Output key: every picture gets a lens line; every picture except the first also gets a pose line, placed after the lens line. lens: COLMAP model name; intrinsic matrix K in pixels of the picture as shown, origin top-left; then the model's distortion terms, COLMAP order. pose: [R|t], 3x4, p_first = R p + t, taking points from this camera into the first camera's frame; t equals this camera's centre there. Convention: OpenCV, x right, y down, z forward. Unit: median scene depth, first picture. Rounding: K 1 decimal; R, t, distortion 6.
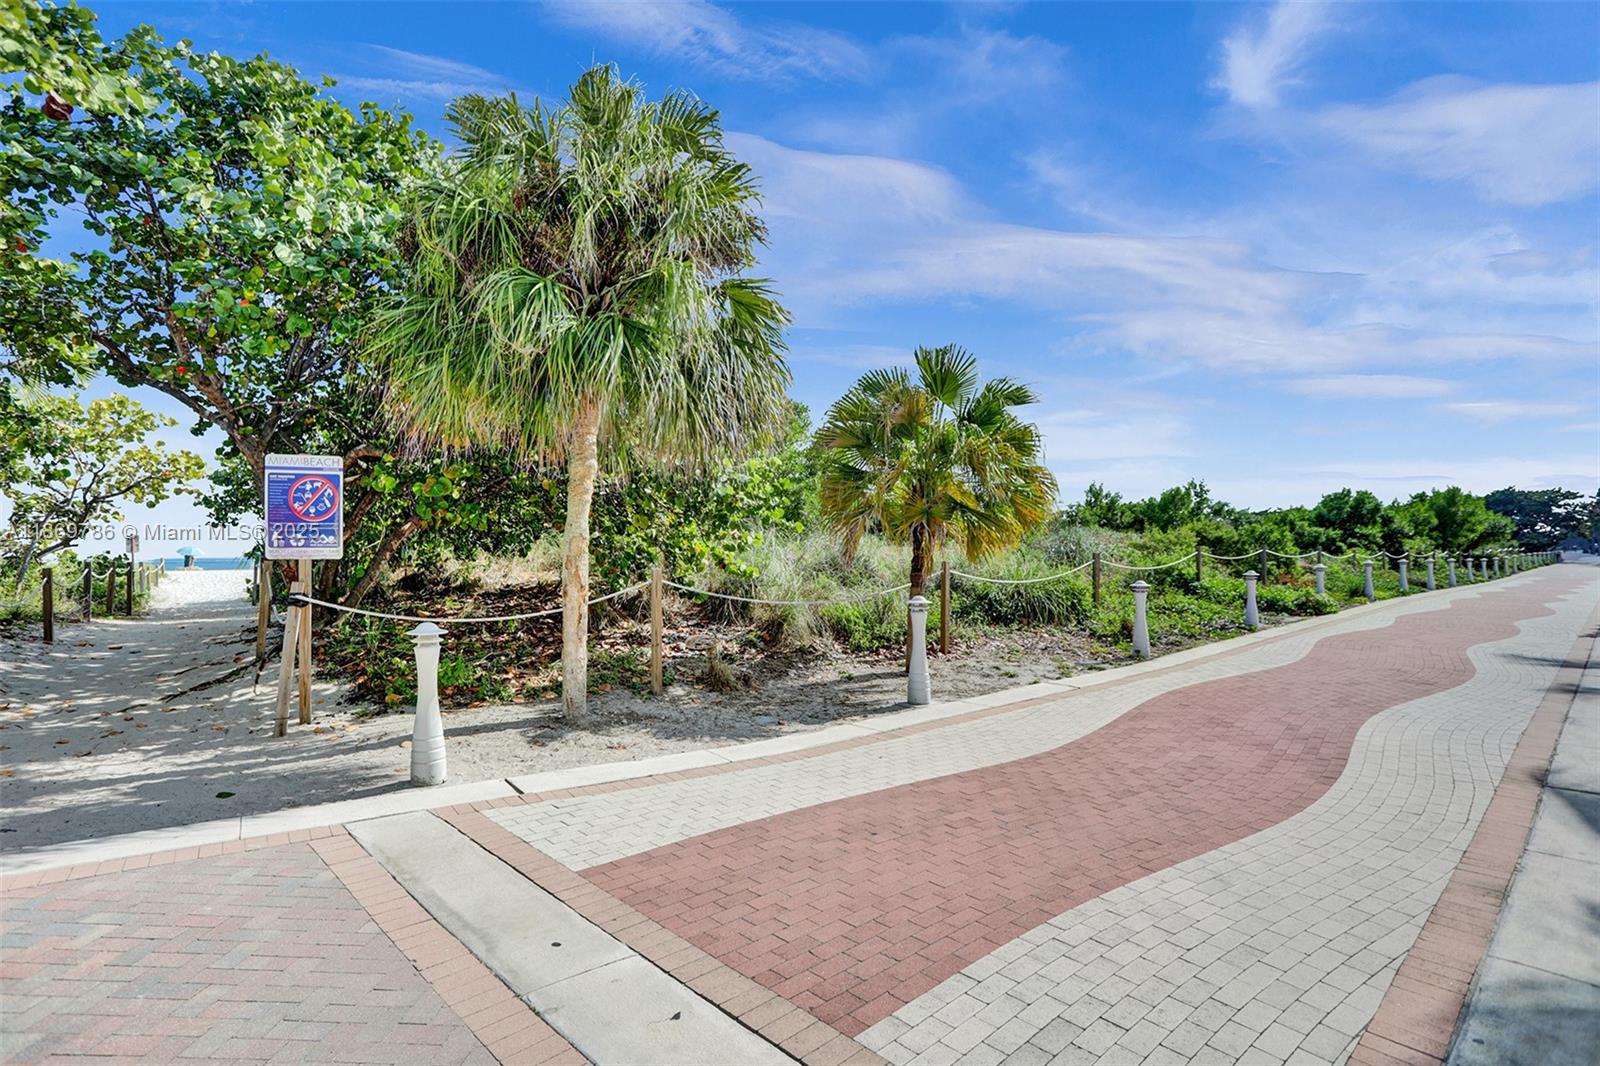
lens RADIAL K [[818.2, 0, 797.1], [0, 818.2, 528.2], [0, 0, 1]] dist [-0.065255, 0.036670]
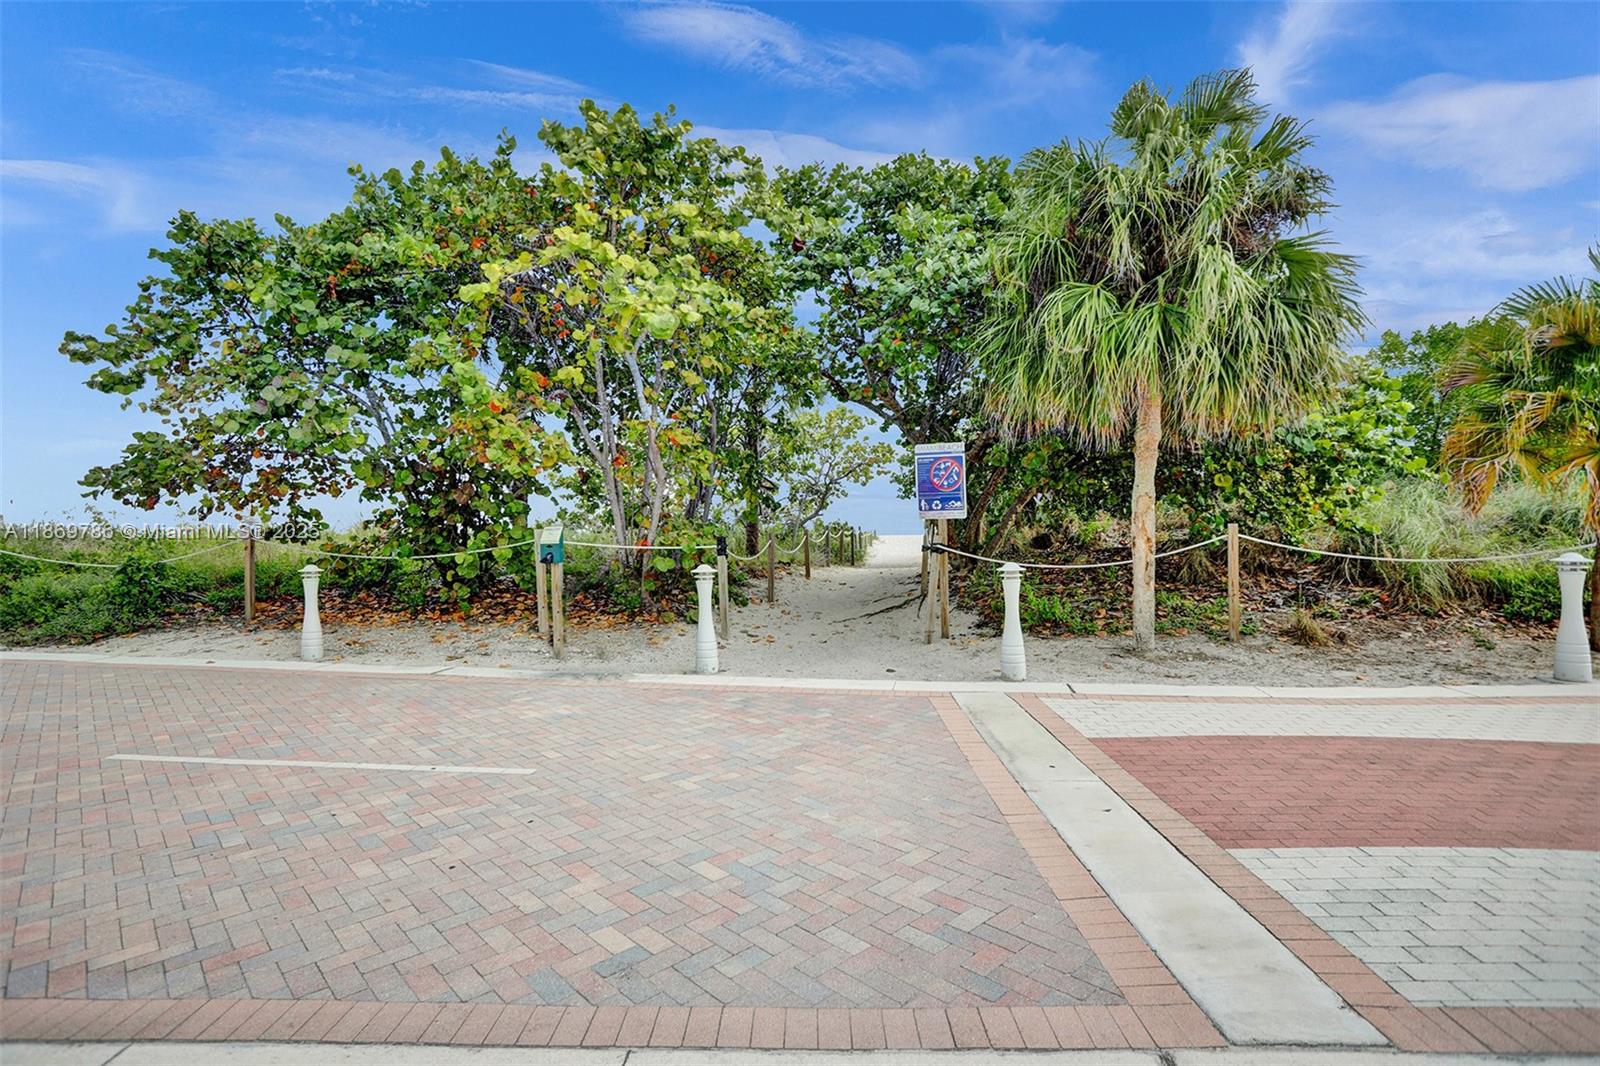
lens RADIAL K [[818.2, 0, 797.1], [0, 818.2, 528.2], [0, 0, 1]] dist [-0.065255, 0.036670]
pose [[0.715072, -0.006041, -0.699024, 0.191943], [0.036280, 0.998936, 0.028480, 0.005451], [0.698108, -0.045726, 0.714531, -0.180888]]
